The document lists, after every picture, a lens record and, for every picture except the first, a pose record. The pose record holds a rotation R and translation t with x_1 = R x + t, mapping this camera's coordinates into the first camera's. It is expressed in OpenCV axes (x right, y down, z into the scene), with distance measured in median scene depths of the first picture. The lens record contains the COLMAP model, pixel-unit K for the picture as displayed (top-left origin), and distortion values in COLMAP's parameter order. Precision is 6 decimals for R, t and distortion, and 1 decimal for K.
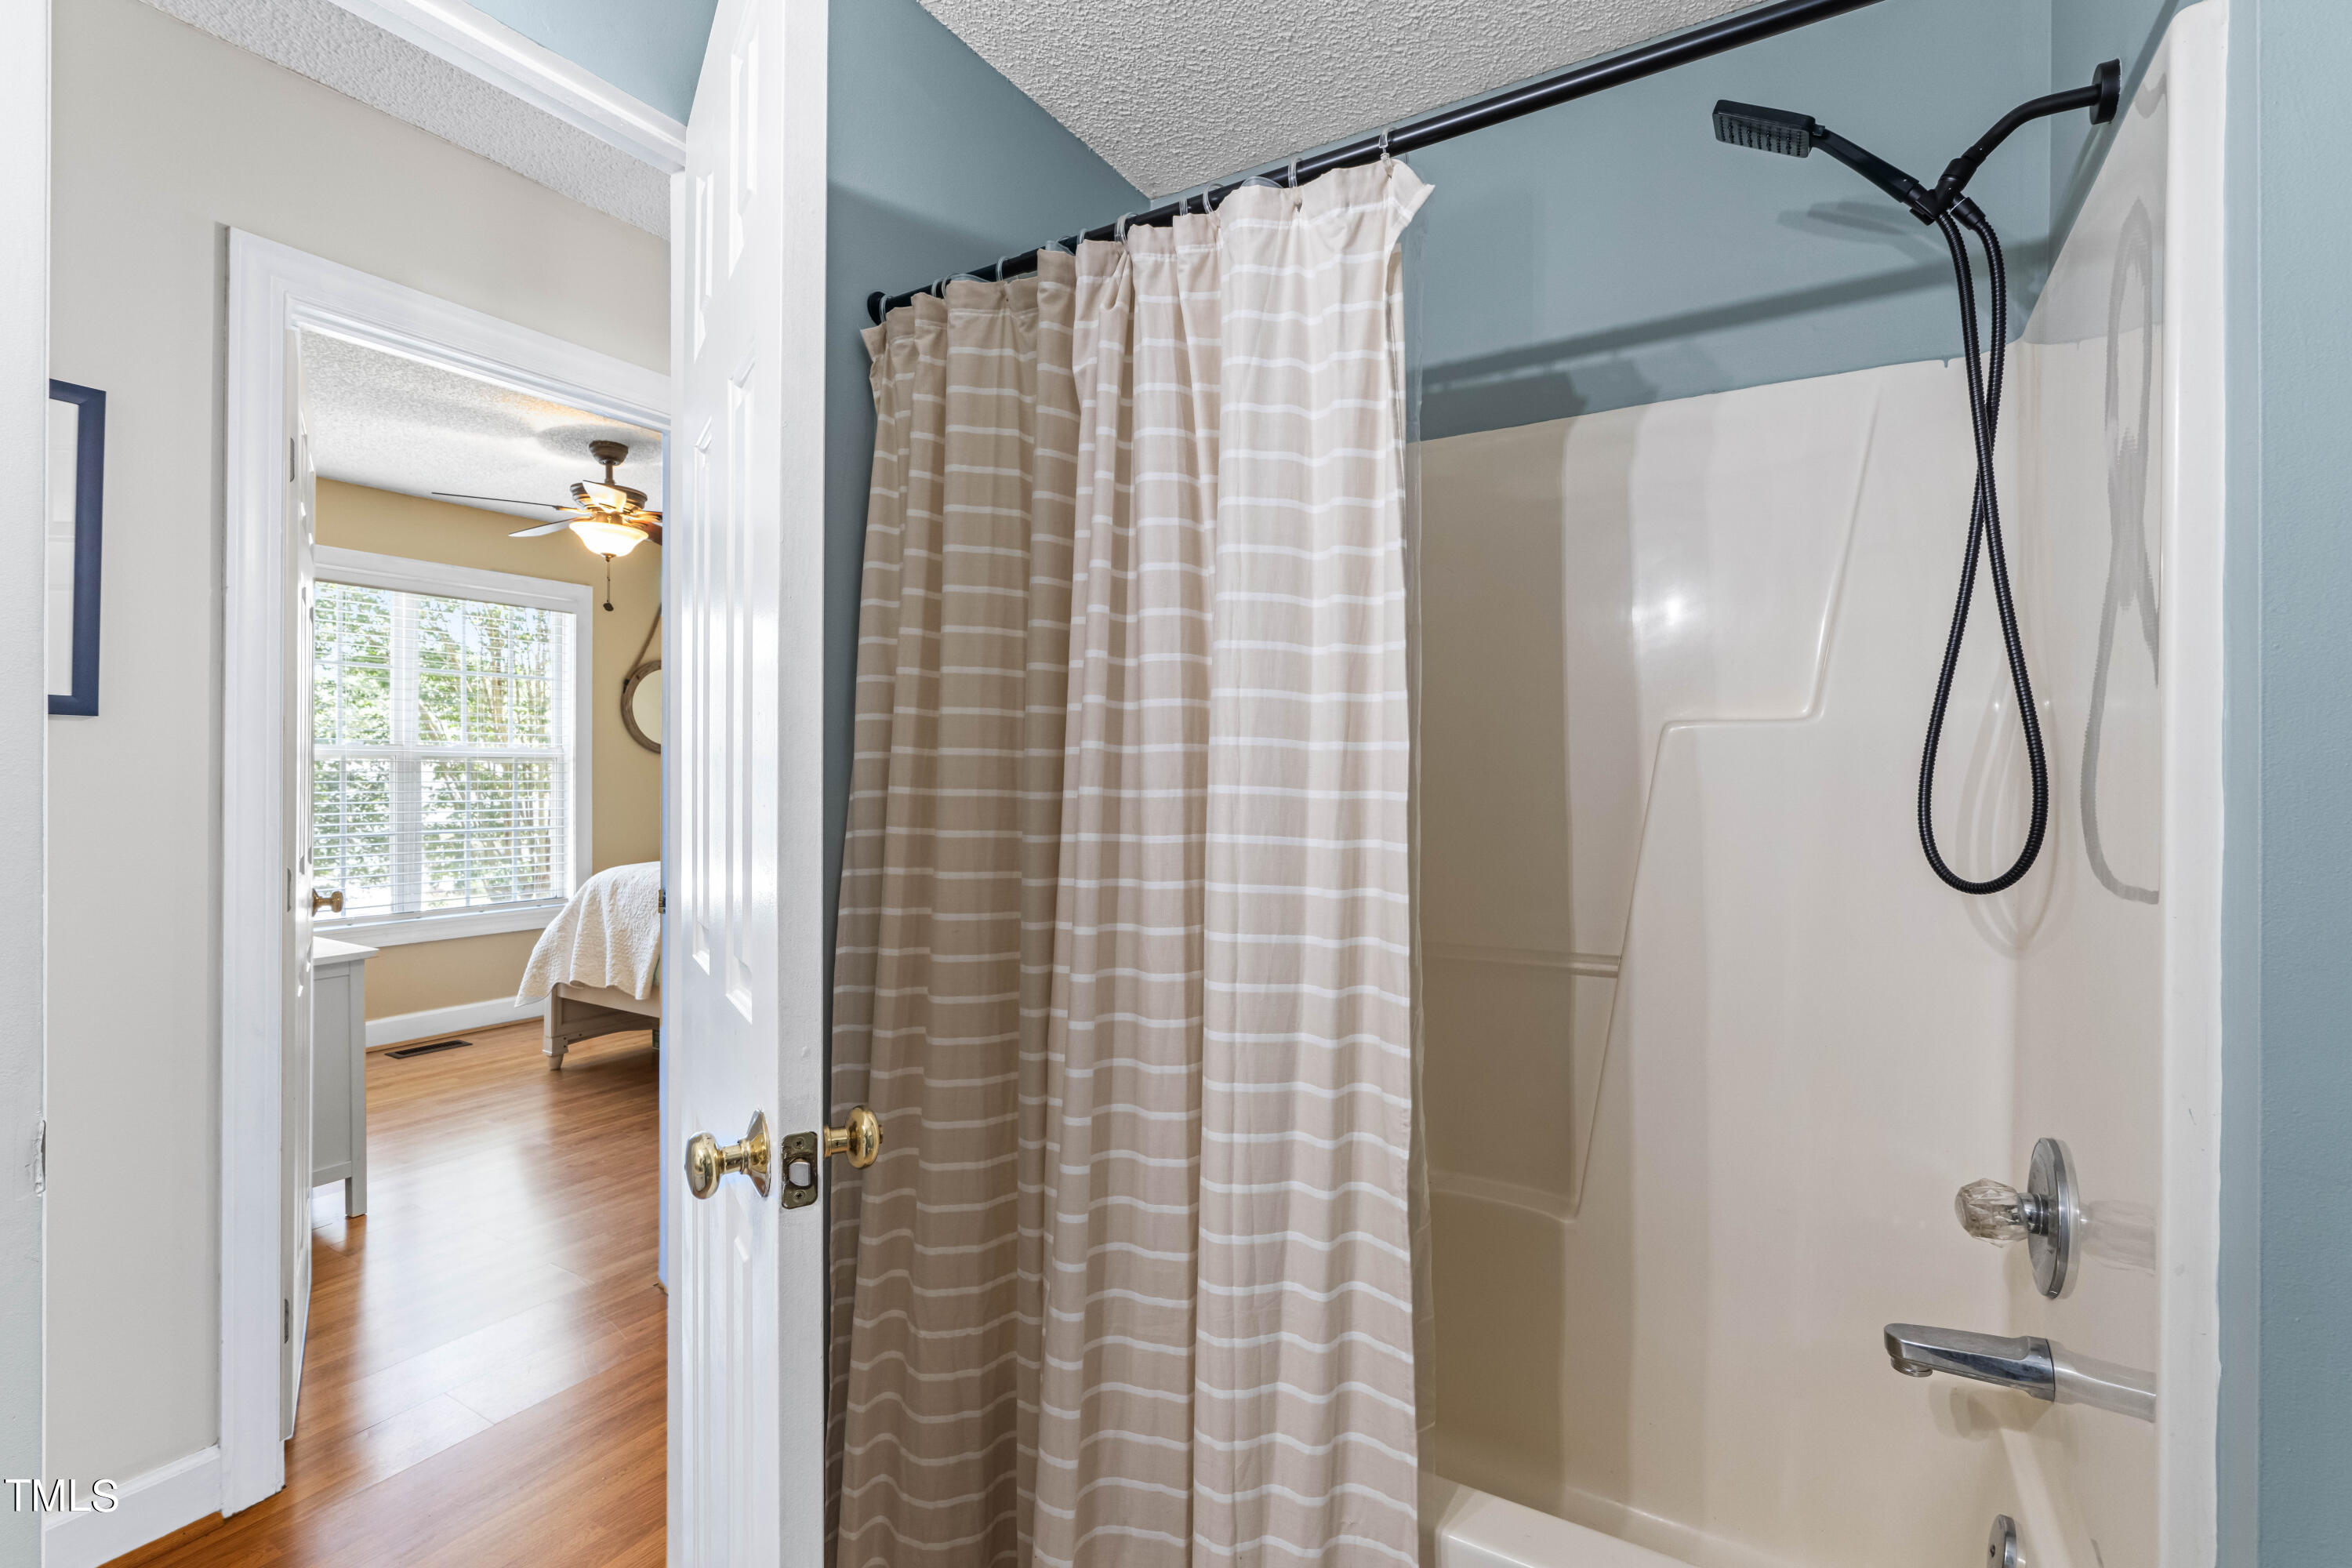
lens RADIAL K [[1063.6, 0, 1164.0], [0, 1063.6, 775.8], [0, 0, 1]] dist [0.003978, 0.001856]
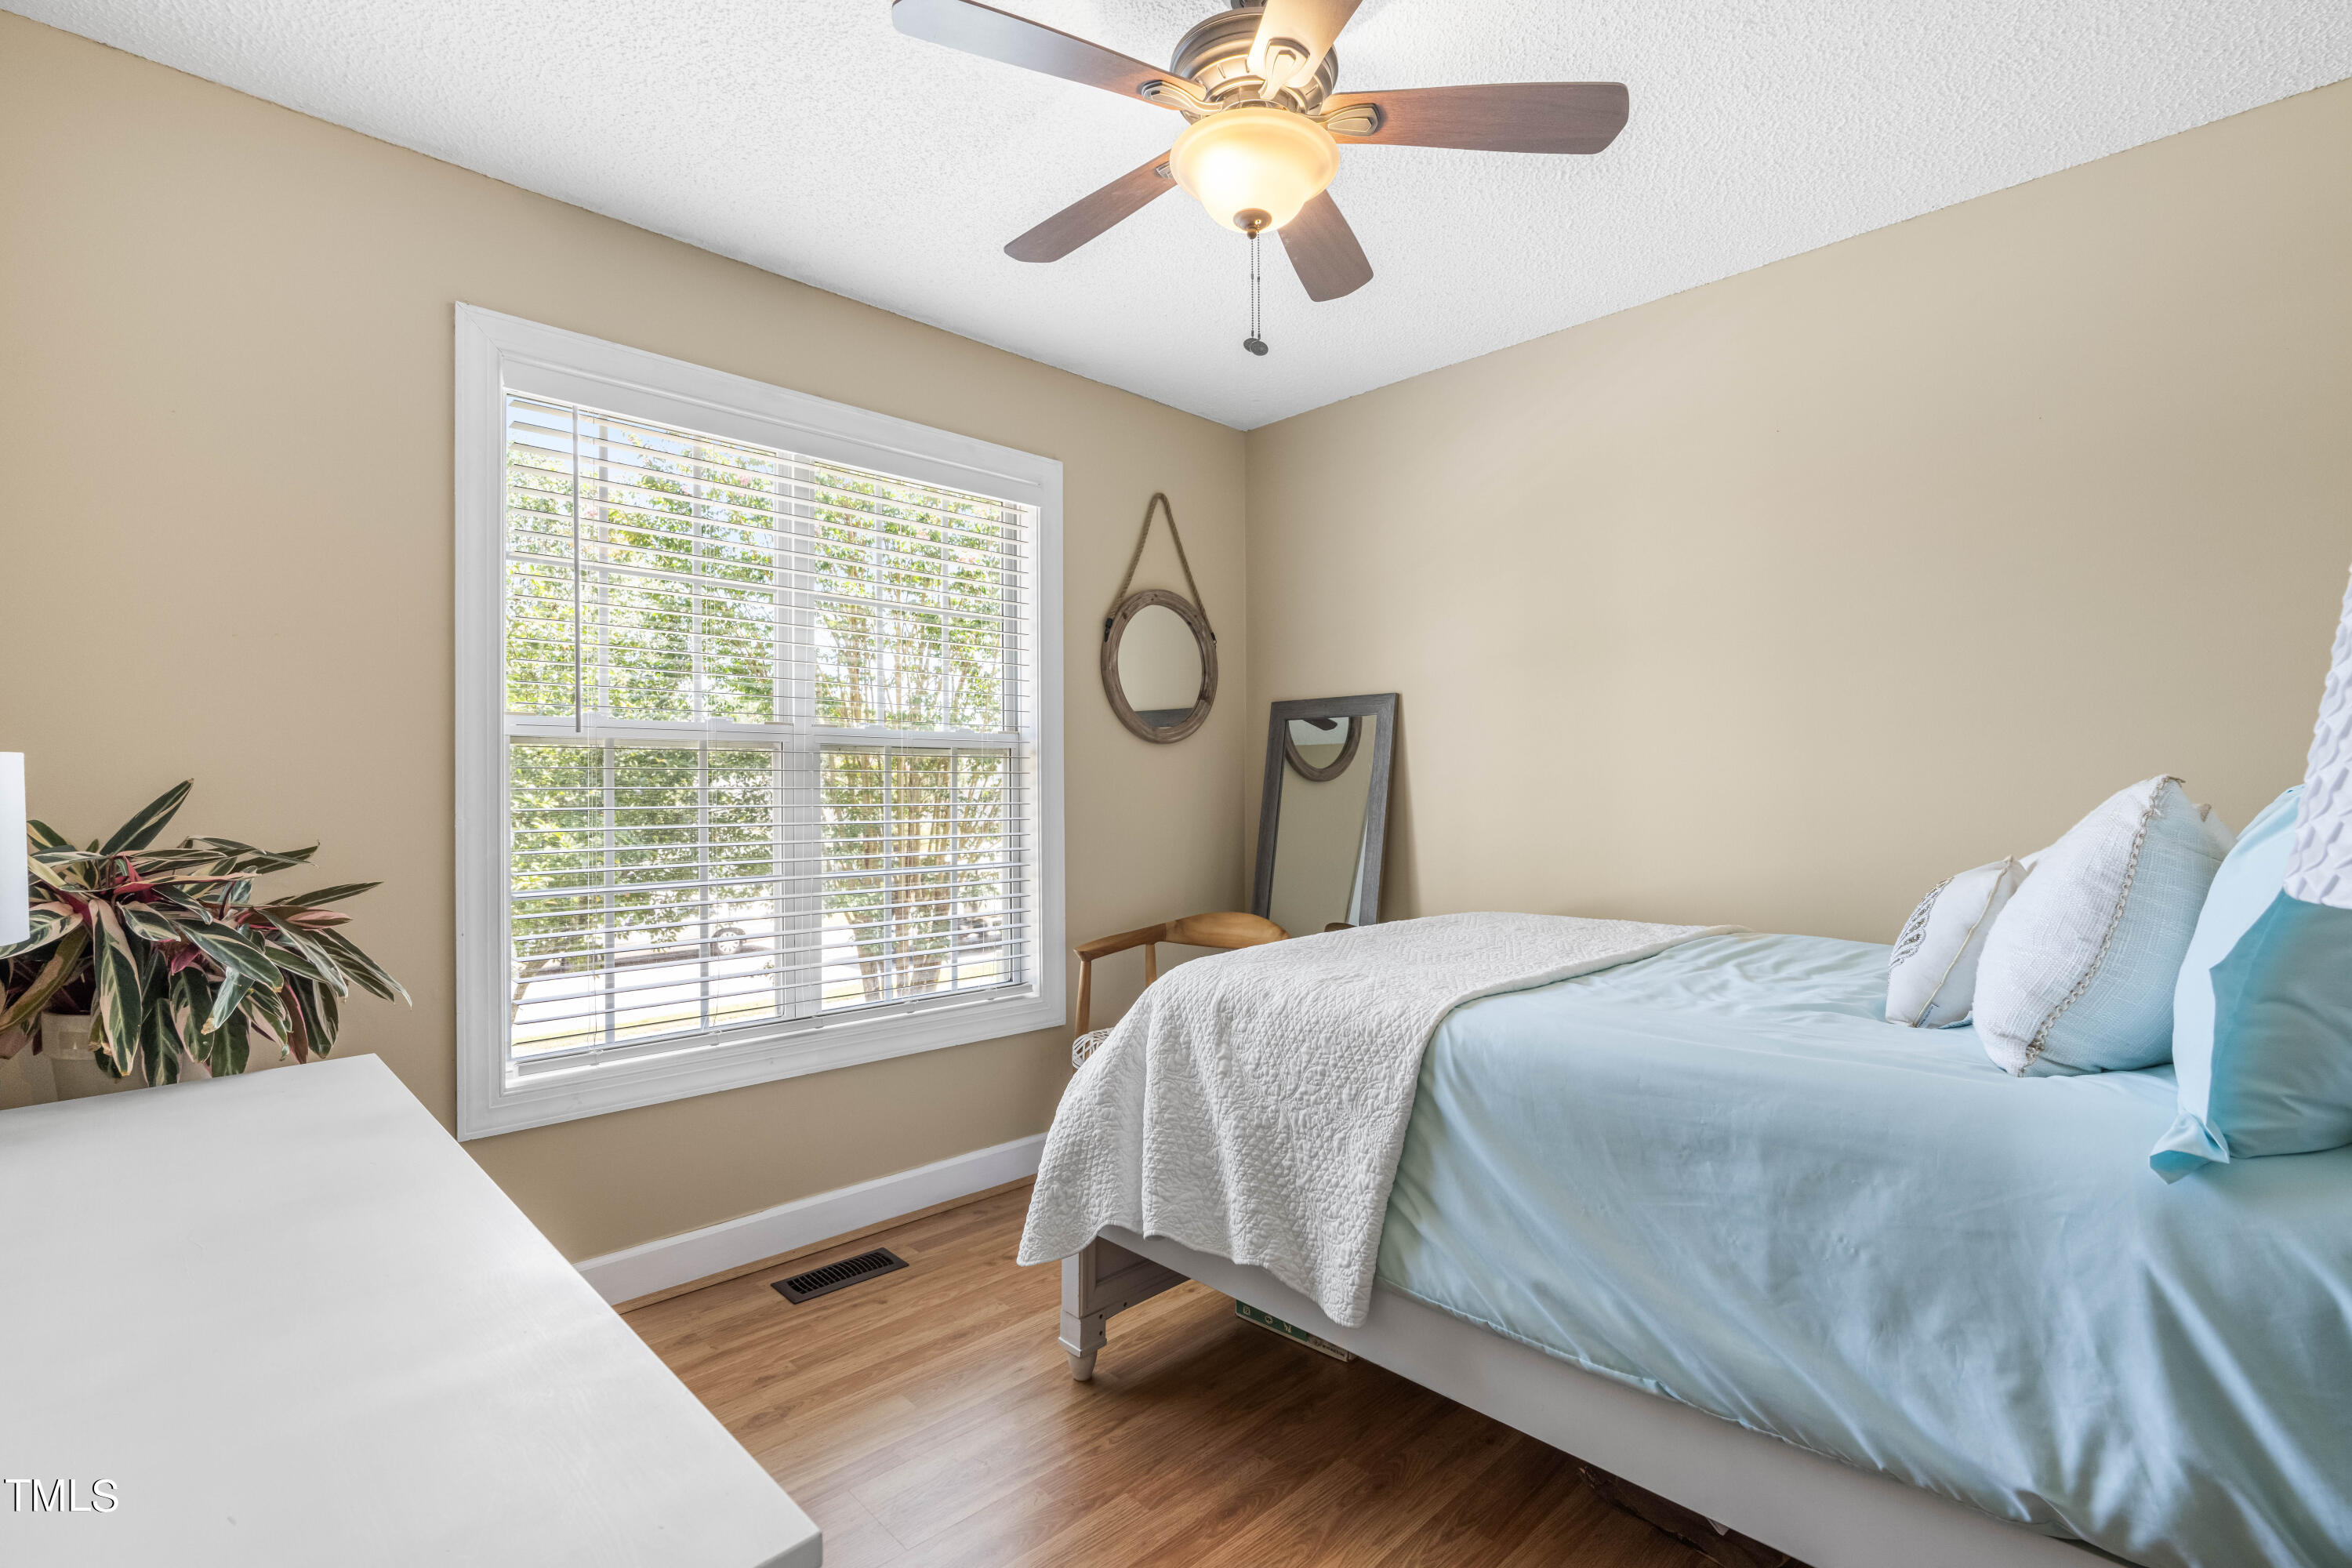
lens RADIAL K [[1063.6, 0, 1178.1], [0, 1063.6, 790.6], [0, 0, 1]] dist [0.003978, 0.001856]
pose [[0.970219, -0.007926, -0.242101, -0.399410], [0.007469, 0.999968, -0.002805, 0.010585], [0.242115, 0.000914, 0.970247, 0.527916]]
